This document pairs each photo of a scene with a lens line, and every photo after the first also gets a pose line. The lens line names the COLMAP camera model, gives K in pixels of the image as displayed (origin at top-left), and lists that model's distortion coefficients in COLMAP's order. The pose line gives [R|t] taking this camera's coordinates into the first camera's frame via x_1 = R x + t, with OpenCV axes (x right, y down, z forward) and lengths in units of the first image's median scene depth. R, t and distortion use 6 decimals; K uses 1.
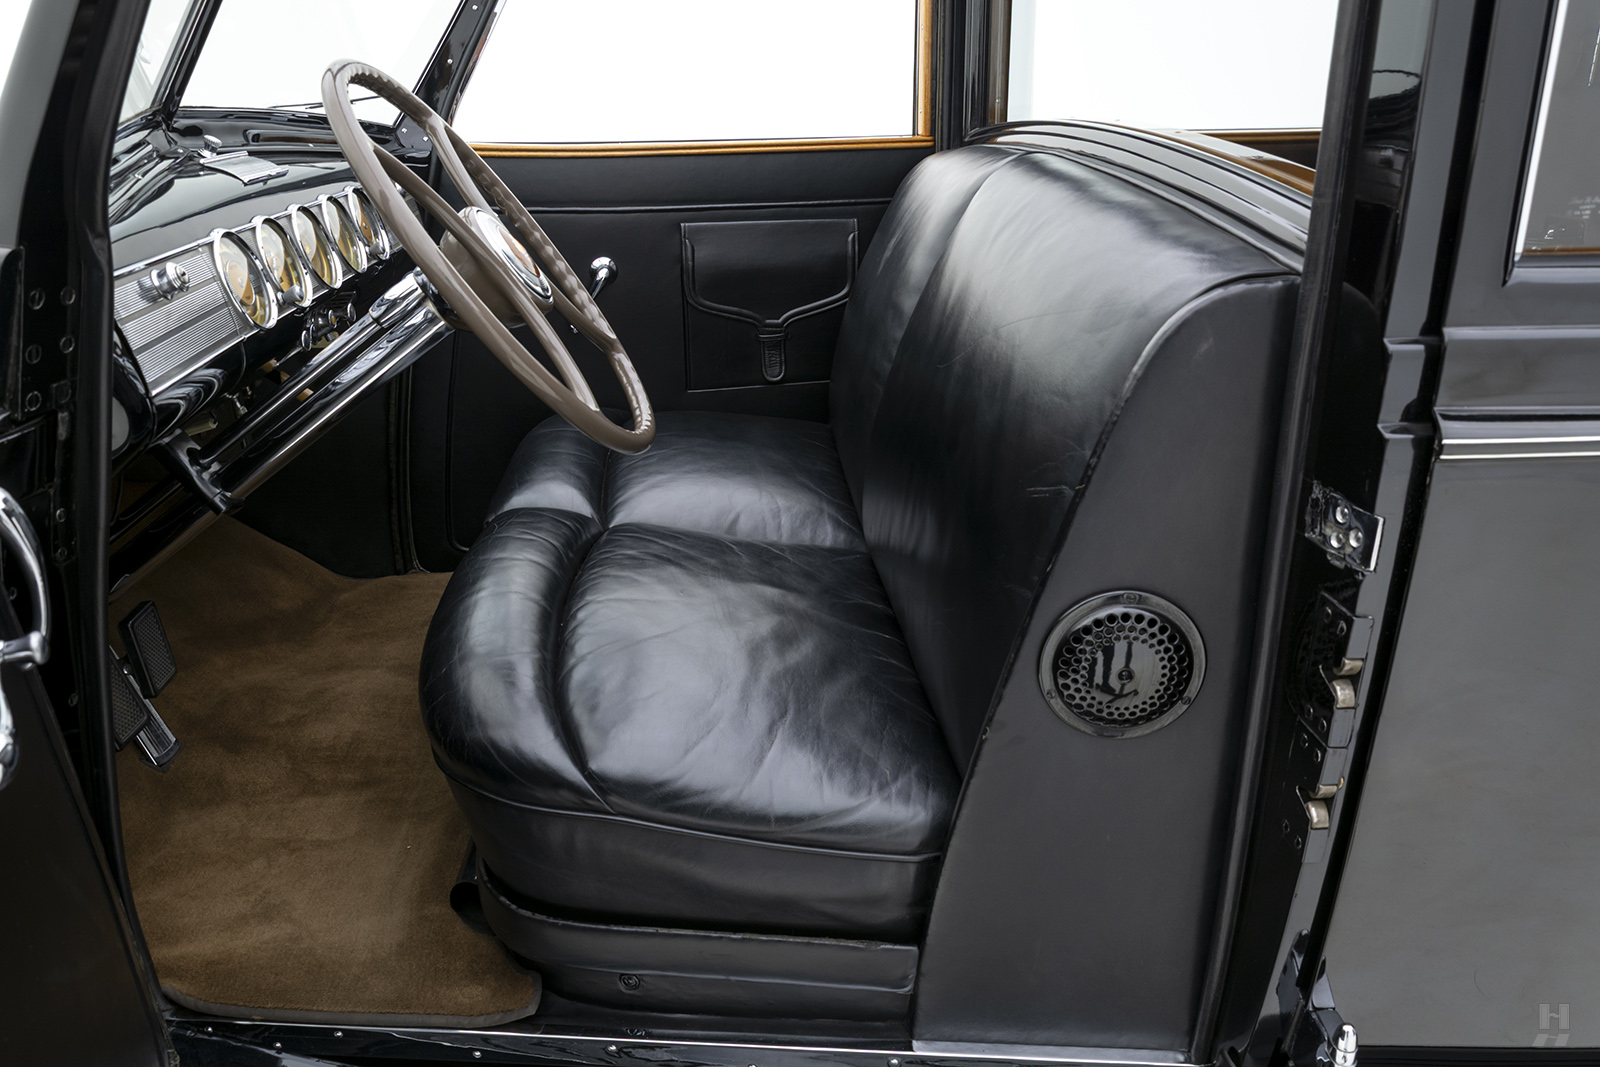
lens RADIAL K [[1289.4, 0, 800.0], [0, 1289.4, 533.5], [0, 0, 1]] dist [-0.001670, -0.002038]
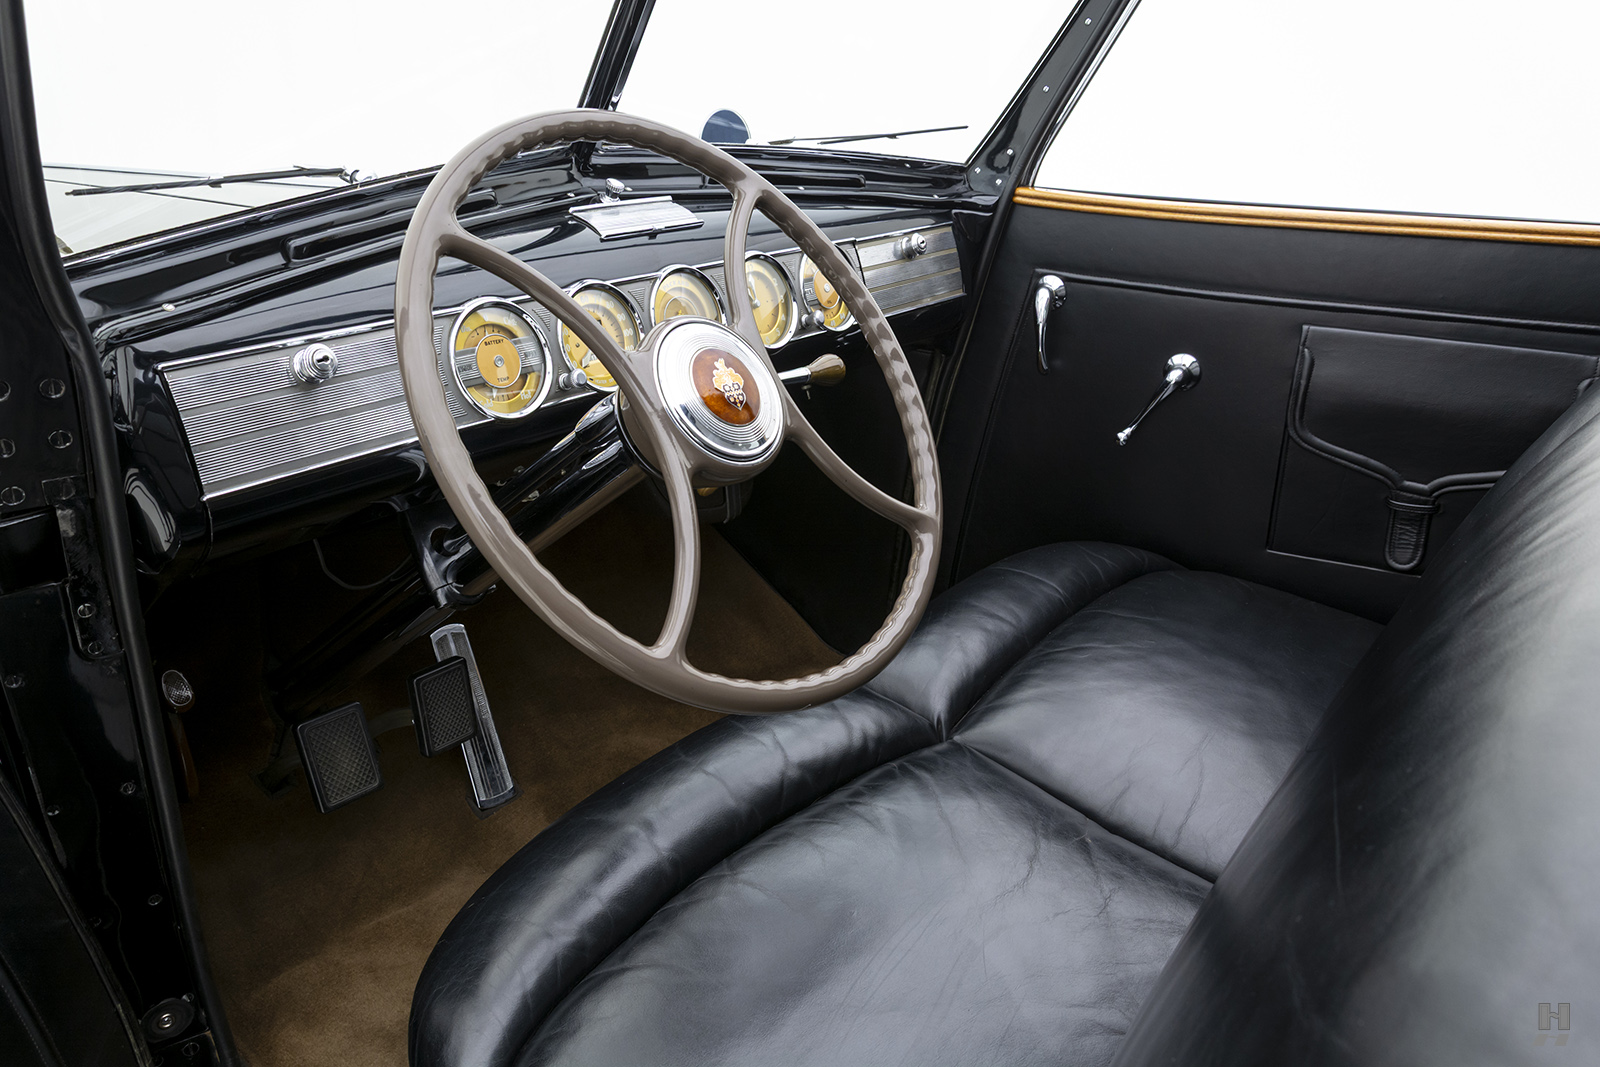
lens RADIAL K [[1228.9, 0, 800.0], [0, 1228.9, 533.5], [0, 0, 1]] dist [-0.001125, 0.000377]
pose [[0.730053, 0.260038, -0.631984, 0.201765], [-0.244043, 0.963002, 0.114327, -0.175033], [0.638331, 0.070767, 0.766502, 0.391907]]
